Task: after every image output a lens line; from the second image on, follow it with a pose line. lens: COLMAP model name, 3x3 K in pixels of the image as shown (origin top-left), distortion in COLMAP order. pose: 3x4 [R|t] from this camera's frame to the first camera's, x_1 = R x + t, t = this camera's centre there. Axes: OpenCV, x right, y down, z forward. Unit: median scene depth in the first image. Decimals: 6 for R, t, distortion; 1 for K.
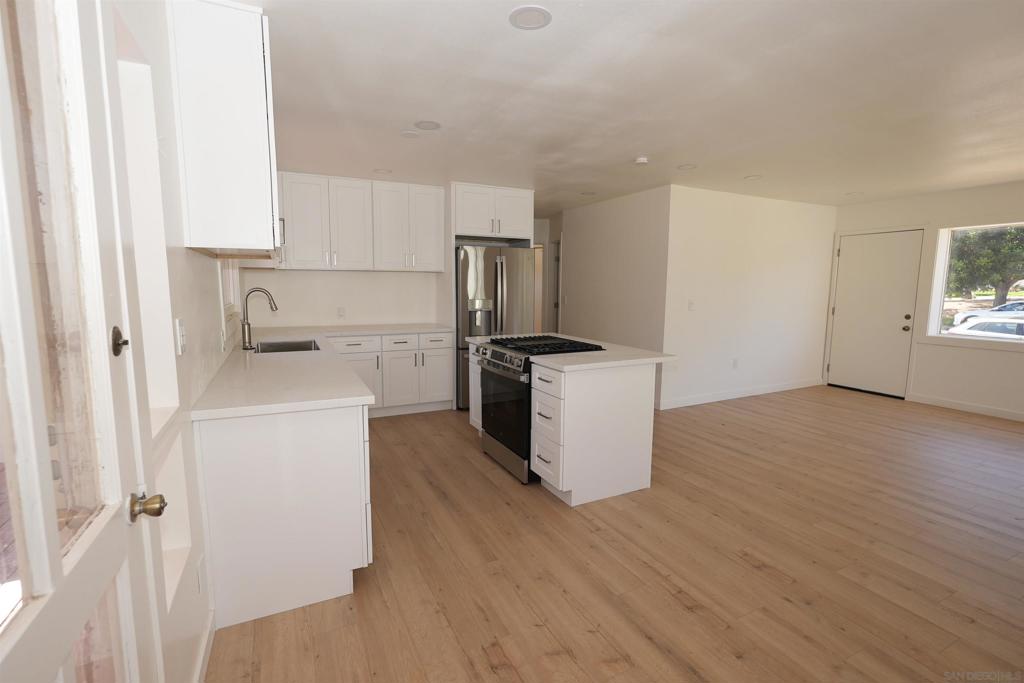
lens RADIAL K [[464.4, 0, 508.0], [0, 464.4, 340.3], [0, 0, 1]] dist [-0.022581, 0.009633]
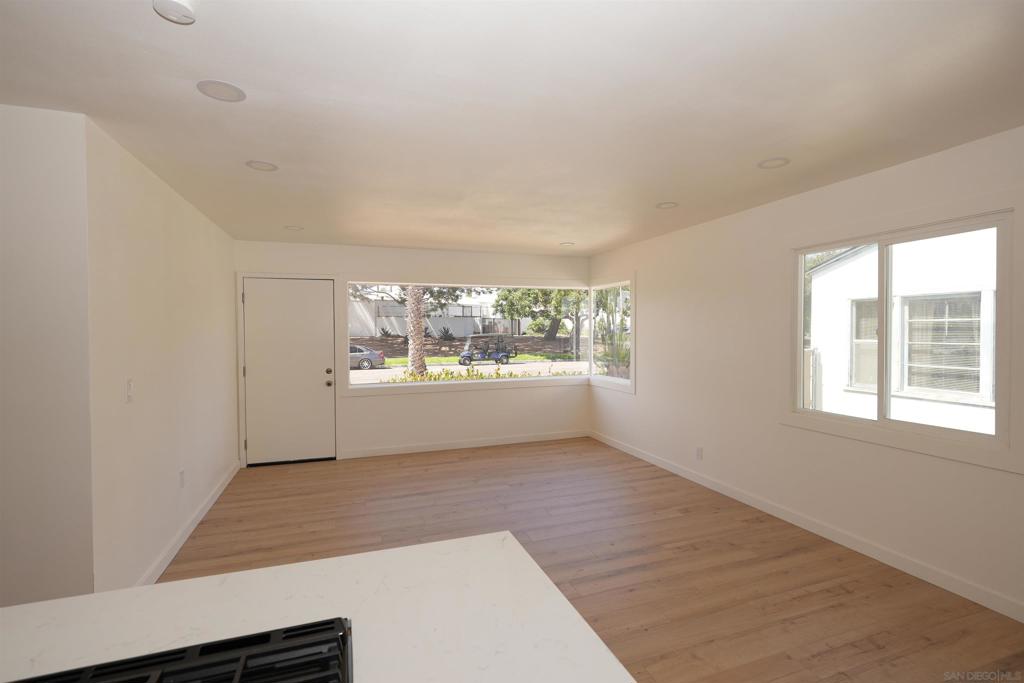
lens RADIAL K [[464.4, 0, 508.0], [0, 464.4, 340.3], [0, 0, 1]] dist [-0.022581, 0.009633]
pose [[0.116438, -0.025388, 0.992873, -0.023133], [0.126032, 0.991970, 0.010584, -0.088437], [-0.985169, 0.123902, 0.118703, 0.598033]]
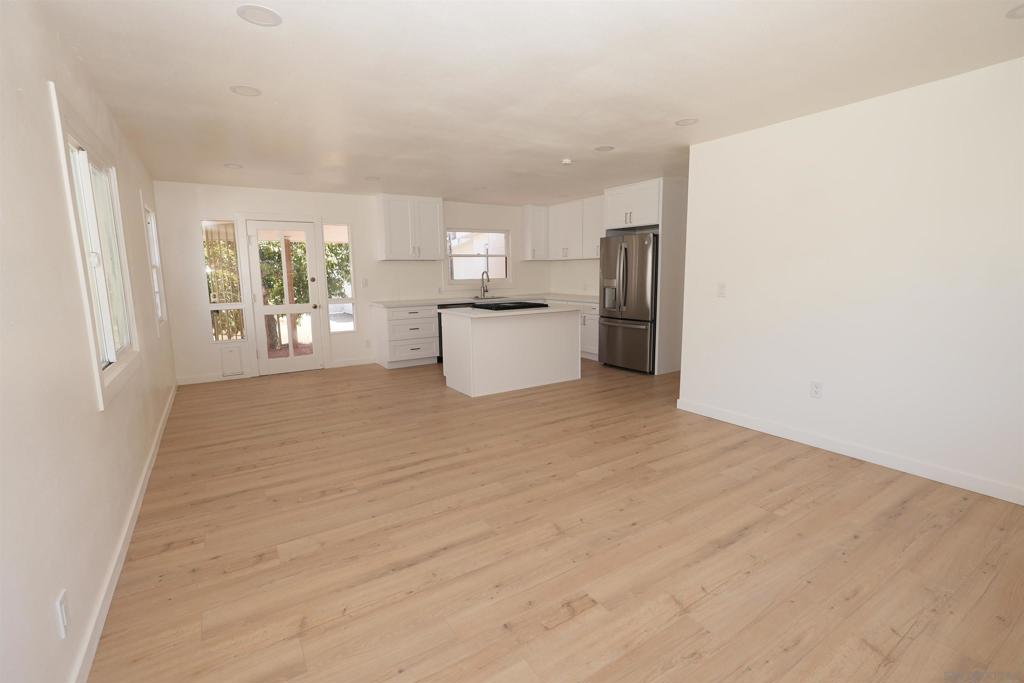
lens RADIAL K [[464.4, 0, 508.0], [0, 464.4, 340.3], [0, 0, 1]] dist [-0.022581, 0.009633]
pose [[0.111286, 0.140720, -0.983775, 1.210918], [-0.106621, 0.985901, 0.128963, -0.058607], [0.988052, 0.090539, 0.124720, 0.597540]]
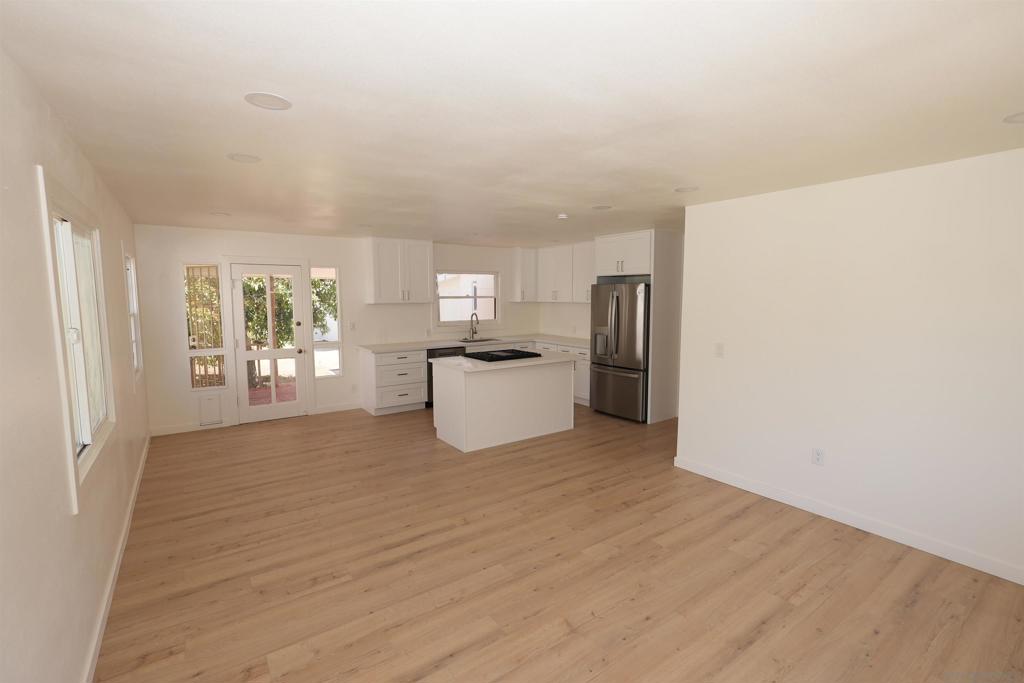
lens RADIAL K [[464.4, 0, 508.0], [0, 464.4, 340.3], [0, 0, 1]] dist [-0.022581, 0.009633]
pose [[0.153281, 0.091391, -0.983947, 1.181353], [-0.116864, 0.990403, 0.073785, -0.116433], [0.981248, 0.103678, 0.162491, 0.562980]]
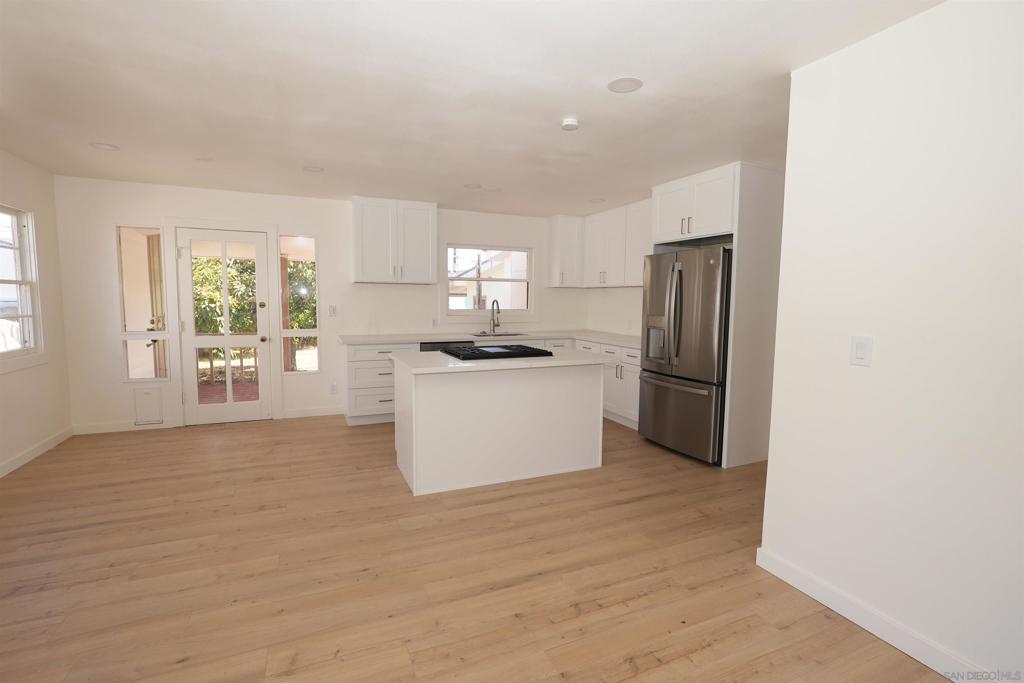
lens RADIAL K [[464.4, 0, 508.0], [0, 464.4, 340.3], [0, 0, 1]] dist [-0.022581, 0.009633]
pose [[-0.045648, 0.083117, -0.995494, 0.832541], [-0.132437, 0.987233, 0.088500, -0.085380], [0.990140, 0.135880, -0.034058, 0.783562]]
